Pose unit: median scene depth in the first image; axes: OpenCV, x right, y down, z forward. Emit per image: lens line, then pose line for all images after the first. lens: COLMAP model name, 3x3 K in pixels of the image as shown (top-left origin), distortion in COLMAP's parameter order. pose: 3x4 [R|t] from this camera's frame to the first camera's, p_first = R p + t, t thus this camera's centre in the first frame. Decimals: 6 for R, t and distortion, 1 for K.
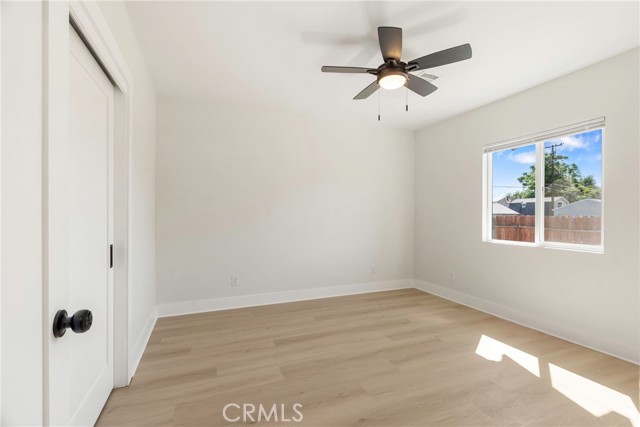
lens RADIAL K [[294.3, 0, 326.0], [0, 294.3, 218.7], [0, 0, 1]] dist [-0.000436, 0.000278]
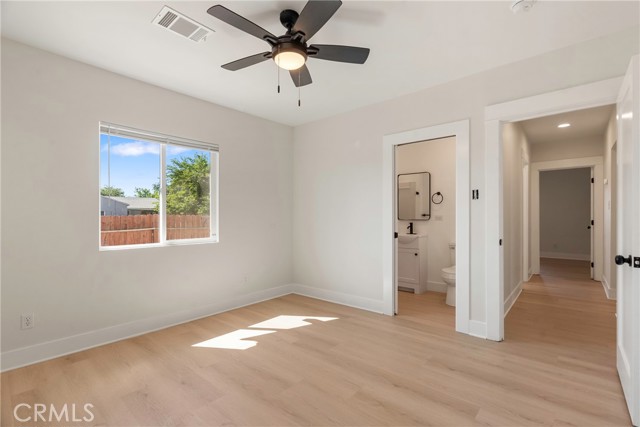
lens RADIAL K [[294.3, 0, 322.0], [0, 294.3, 215.3], [0, 0, 1]] dist [-0.000436, 0.000278]
pose [[-0.438448, -0.000462, 0.898756, -0.518987], [0.012033, 0.999907, 0.006384, -0.014683], [-0.898676, 0.013614, -0.438402, 1.128881]]
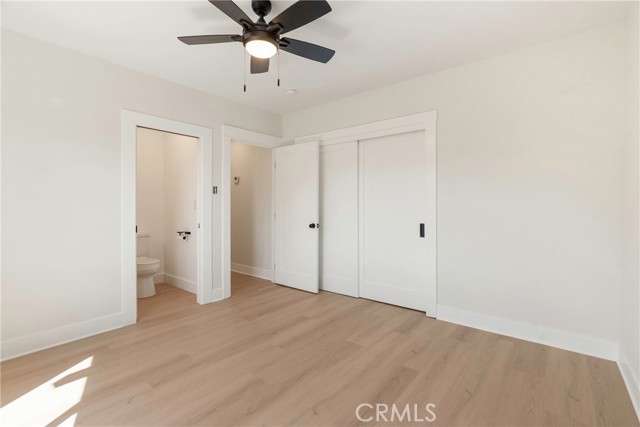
lens RADIAL K [[294.3, 0, 320.0], [0, 294.3, 208.7], [0, 0, 1]] dist [-0.000436, 0.000278]
pose [[-0.890017, 0.004350, -0.455906, 0.401989], [-0.004979, 0.999802, 0.019260, -0.018734], [0.455900, 0.019412, -0.889819, 1.599341]]
